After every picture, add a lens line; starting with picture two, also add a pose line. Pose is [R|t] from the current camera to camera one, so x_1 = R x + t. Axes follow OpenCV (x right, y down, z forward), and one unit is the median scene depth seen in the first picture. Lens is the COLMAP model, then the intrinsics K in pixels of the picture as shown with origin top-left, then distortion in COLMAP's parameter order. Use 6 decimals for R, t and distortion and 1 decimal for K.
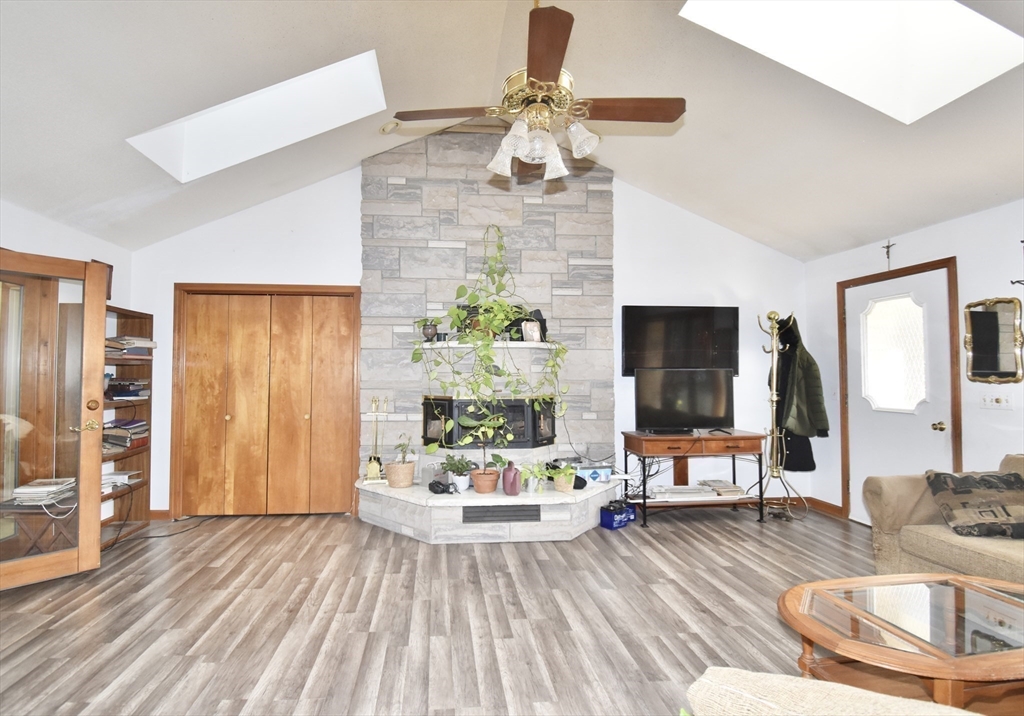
lens RADIAL K [[515.7, 0, 512.0], [0, 515.7, 358.0], [0, 0, 1]] dist [0.015001, -0.000019]
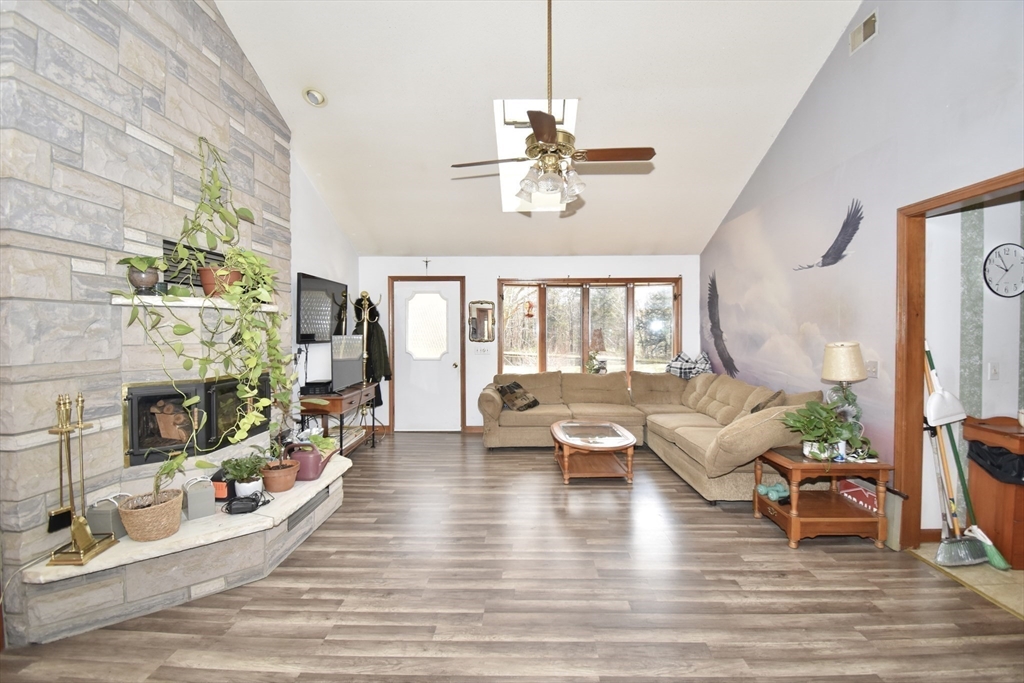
lens RADIAL K [[454.3, 0, 512.0], [0, 454.3, 341.5], [0, 0, 1]] dist [0.001579, -0.011801]
pose [[0.119052, -0.023150, 0.992618, -0.646177], [-0.030936, 0.999156, 0.027013, -0.003809], [-0.992406, -0.033923, 0.118236, 0.505370]]
